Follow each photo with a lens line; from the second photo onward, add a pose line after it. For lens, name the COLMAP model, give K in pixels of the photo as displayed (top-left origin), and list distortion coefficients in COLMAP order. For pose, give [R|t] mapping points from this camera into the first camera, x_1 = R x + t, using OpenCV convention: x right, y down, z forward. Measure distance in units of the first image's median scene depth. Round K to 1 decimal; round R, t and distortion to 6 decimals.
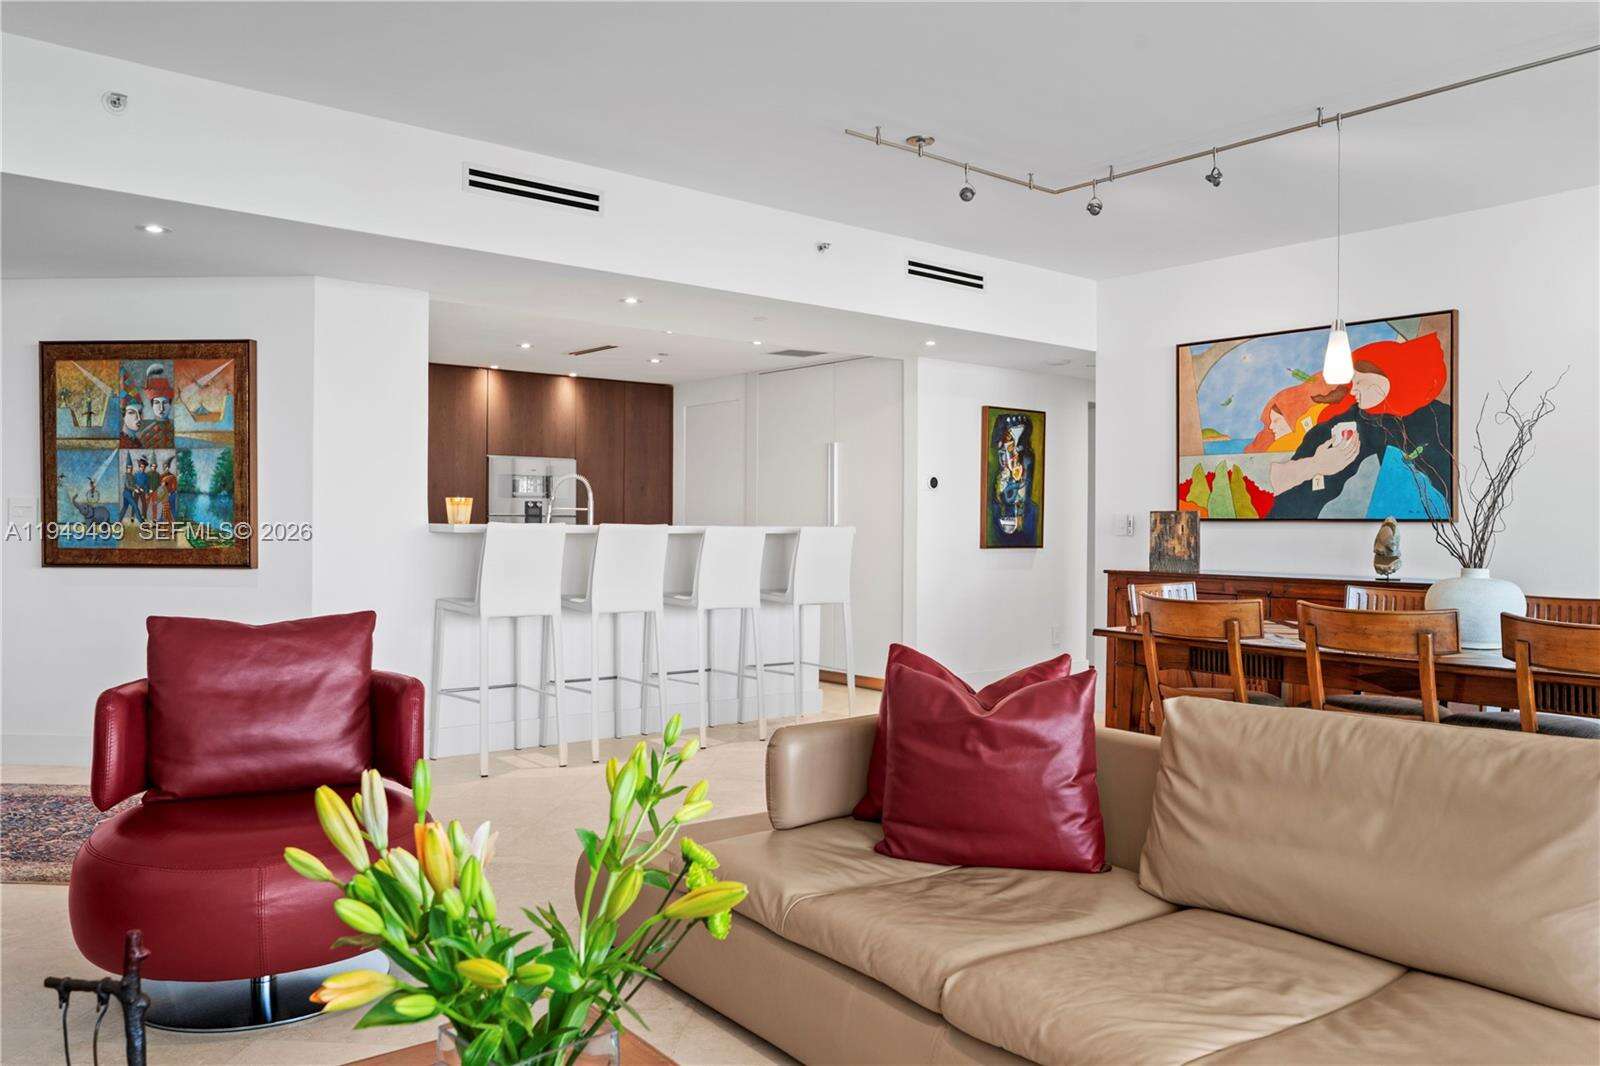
lens RADIAL K [[1196.2, 0, 812.5], [0, 1196.2, 527.8], [0, 0, 1]] dist [-0.006281, 0.001662]
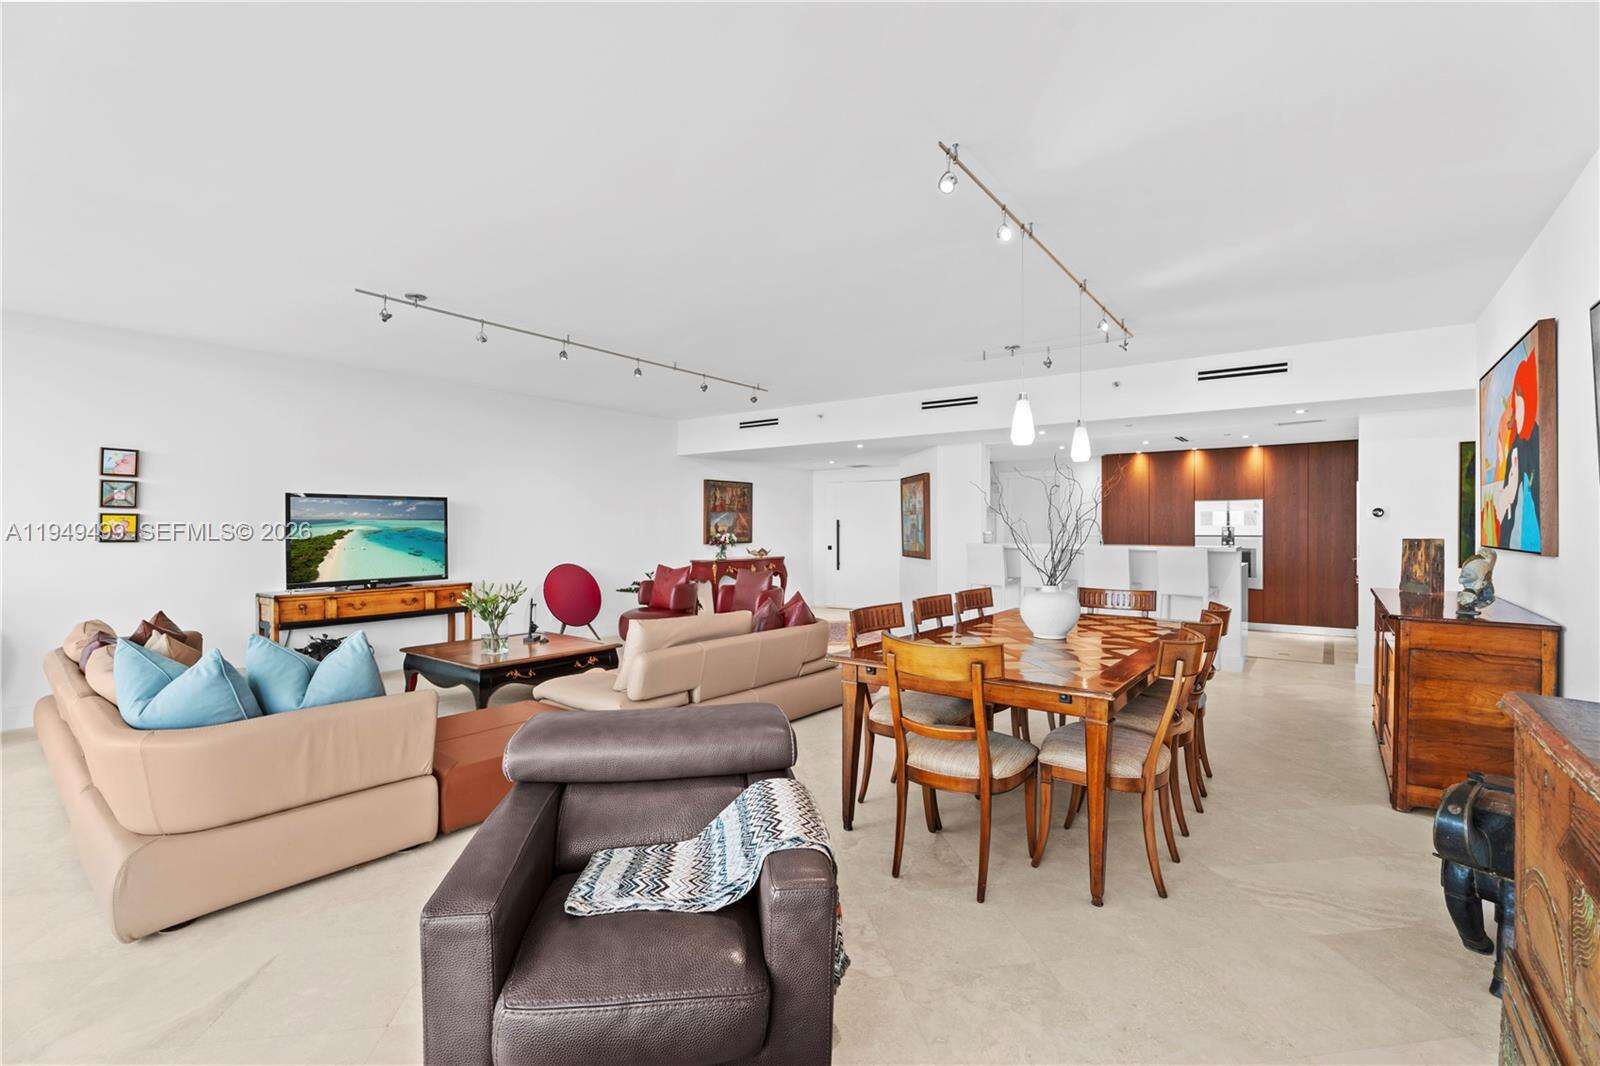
lens RADIAL K [[715.5, 0, 810.2], [0, 715.5, 528.9], [0, 0, 1]] dist [0.002353, -0.001283]
pose [[0.250302, -0.003433, -0.968162, 0.842454], [-0.000954, 0.999992, -0.003792, -0.023203], [0.968167, 0.001873, 0.250296, 0.314345]]
